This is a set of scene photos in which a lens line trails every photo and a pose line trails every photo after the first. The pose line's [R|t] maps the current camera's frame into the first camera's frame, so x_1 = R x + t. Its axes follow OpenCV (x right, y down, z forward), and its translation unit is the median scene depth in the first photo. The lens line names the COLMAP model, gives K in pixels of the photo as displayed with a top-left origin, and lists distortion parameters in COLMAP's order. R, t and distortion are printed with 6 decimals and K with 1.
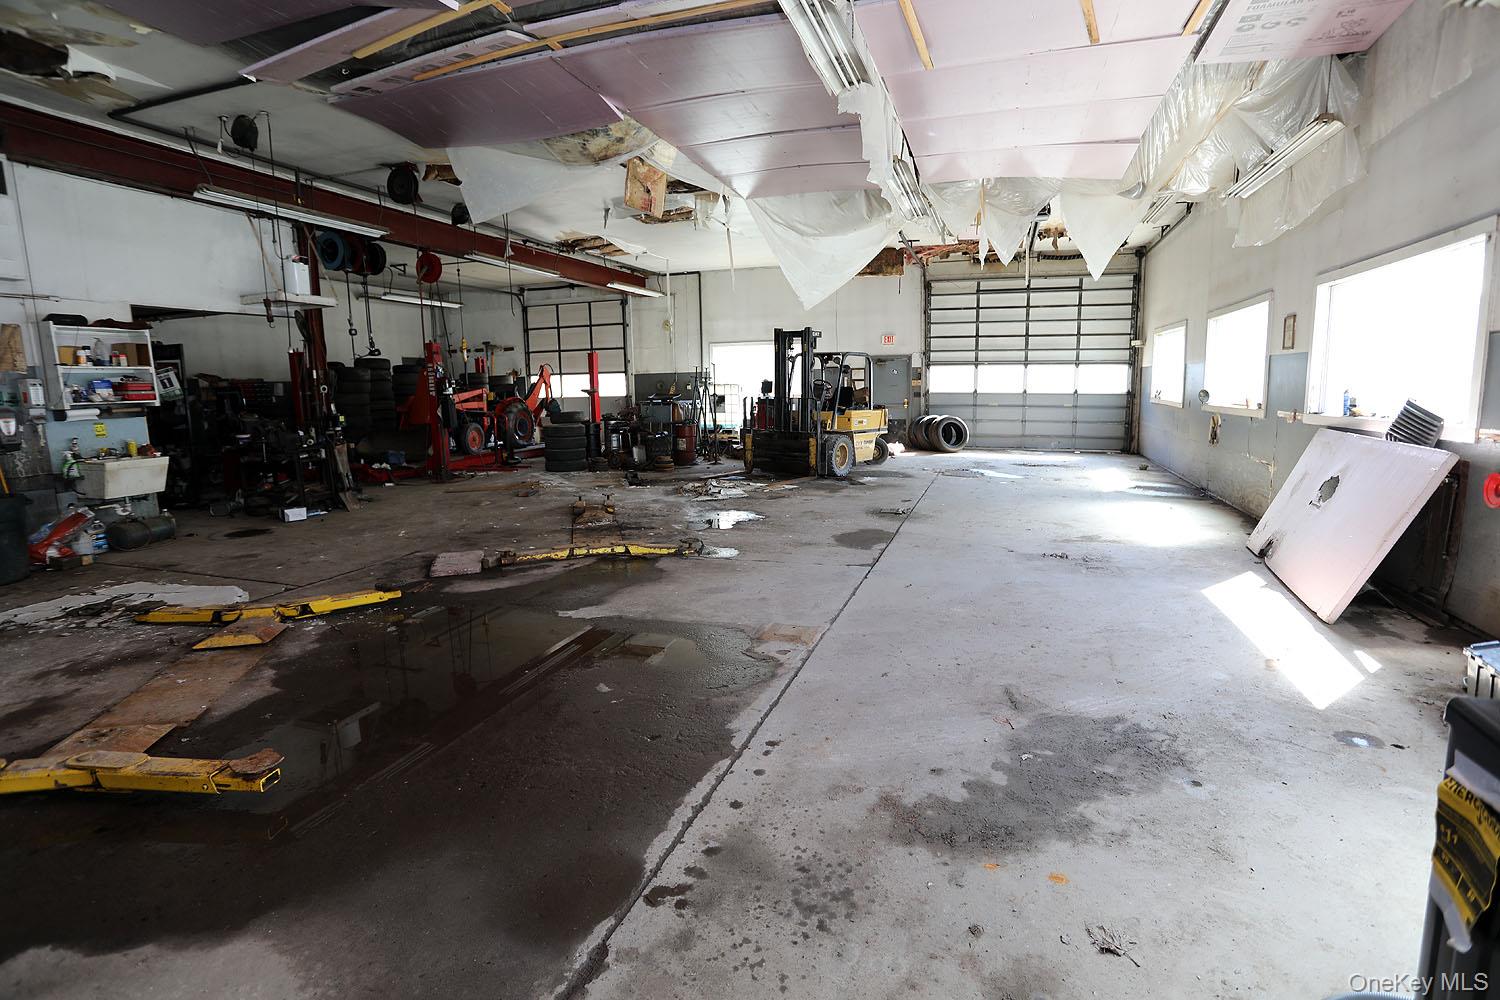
lens RADIAL K [[706.4, 0, 750.0], [0, 706.4, 500.0], [0, 0, 1]] dist [-0.072065, 0.027307]
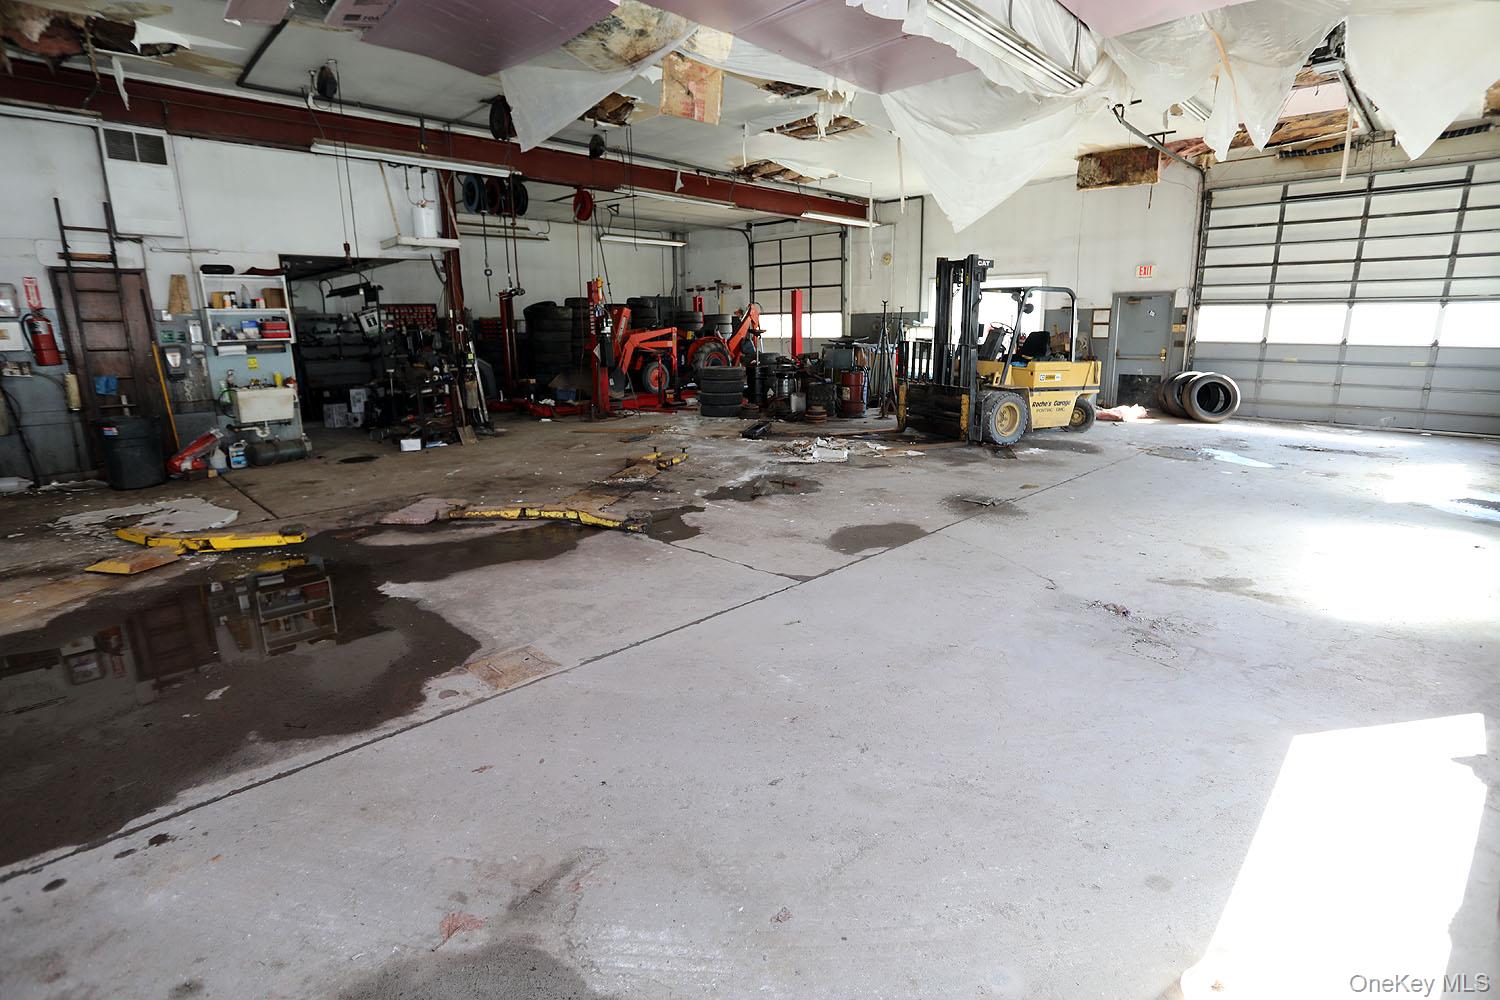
lens RADIAL K [[706.4, 0, 750.0], [0, 706.4, 500.0], [0, 0, 1]] dist [-0.072065, 0.027307]
pose [[0.903114, 0.107607, -0.415700, 0.242288], [-0.073310, 0.992517, 0.097655, -0.032519], [0.423097, -0.057719, 0.904244, 0.188998]]
